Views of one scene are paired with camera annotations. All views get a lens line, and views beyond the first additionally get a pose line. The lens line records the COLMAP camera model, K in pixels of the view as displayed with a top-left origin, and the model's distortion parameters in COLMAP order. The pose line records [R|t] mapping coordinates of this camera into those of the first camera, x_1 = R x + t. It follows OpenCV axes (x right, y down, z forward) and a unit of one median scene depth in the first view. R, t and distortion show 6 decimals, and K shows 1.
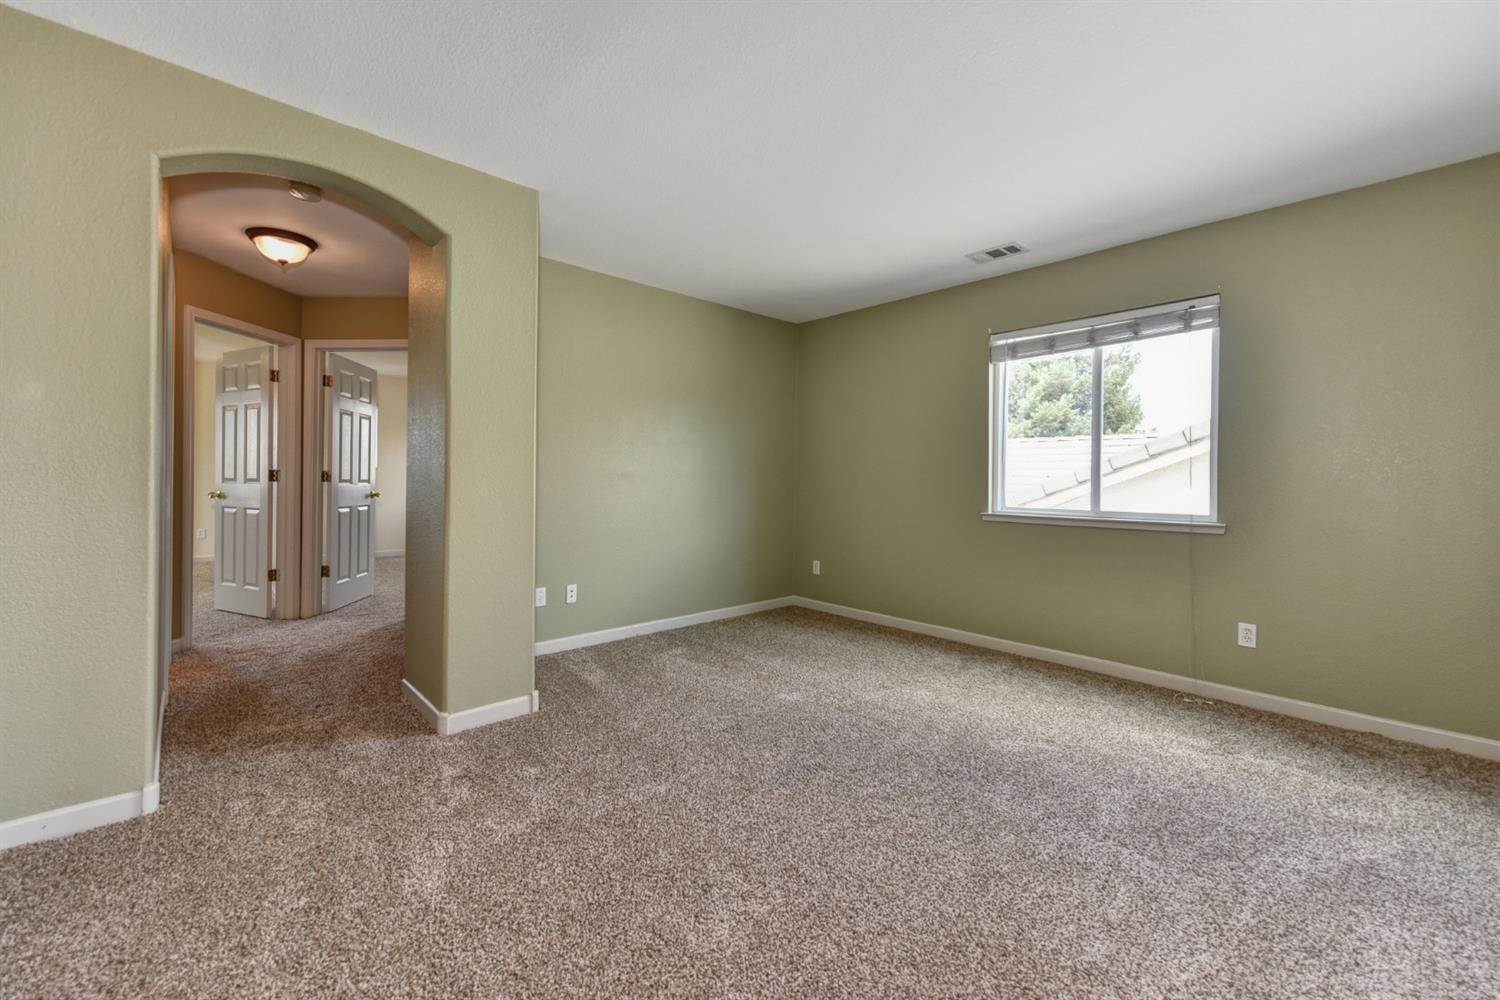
lens RADIAL K [[610.3, 0, 748.3], [0, 610.3, 482.6], [0, 0, 1]] dist [0.000565, 0.000030]
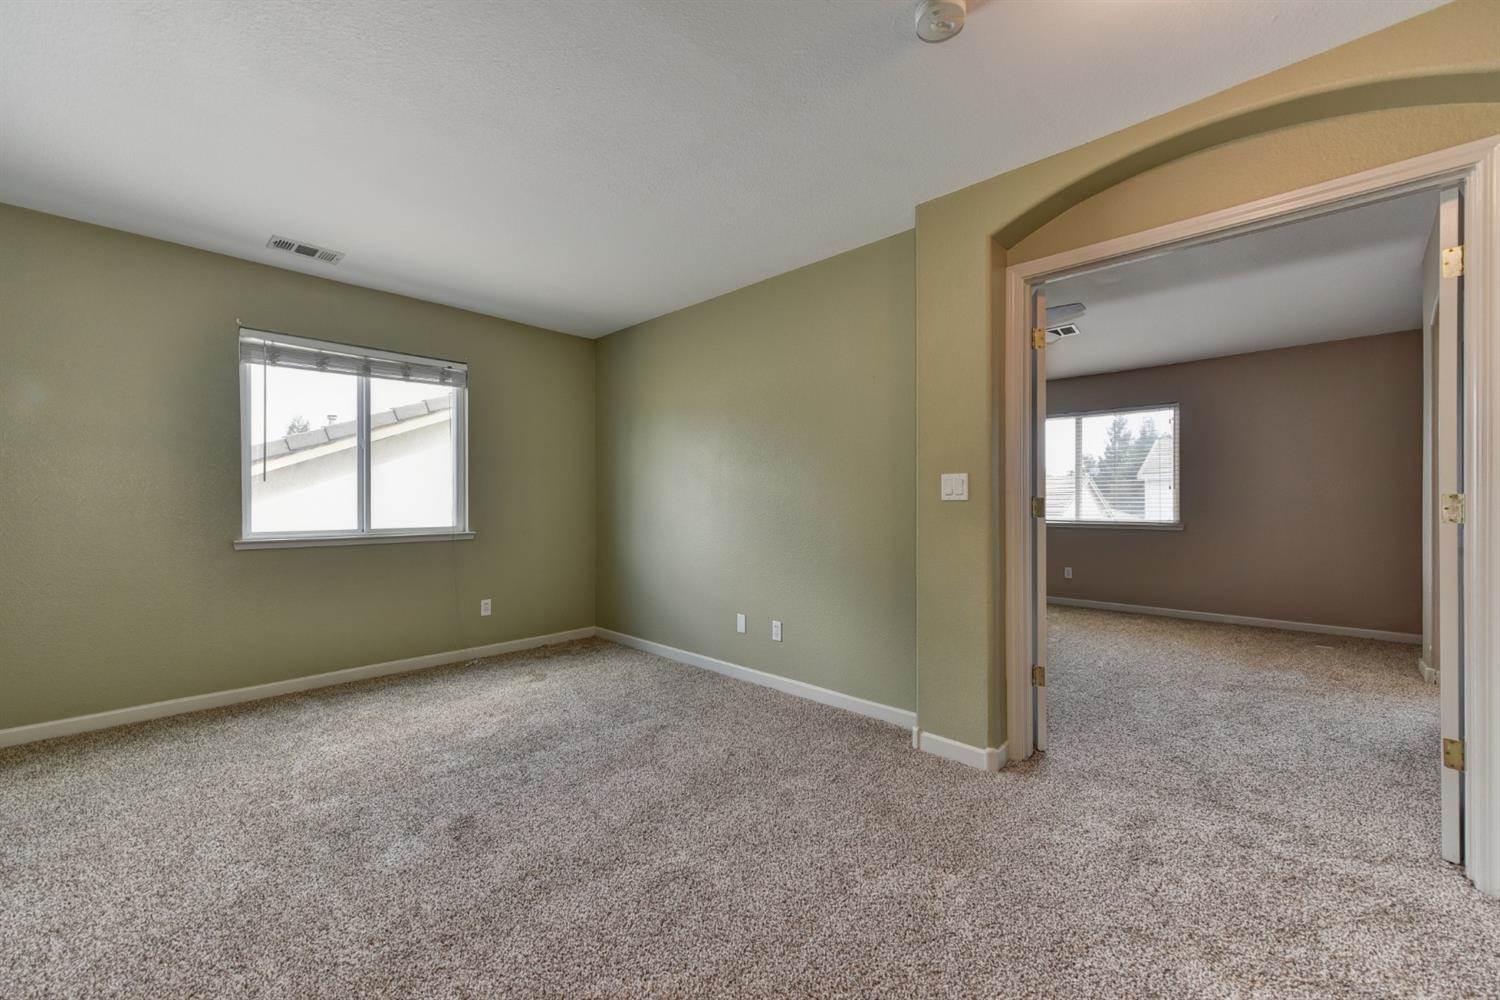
lens RADIAL K [[563.5, 0, 750.0], [0, 563.5, 500.0], [0, 0, 1]] dist [0.000456, 0.000059]
pose [[-0.066140, -0.007084, 0.997785, -0.484495], [0.003533, 0.999967, 0.007334, -0.010029], [-0.997804, 0.004010, -0.066113, 0.408349]]
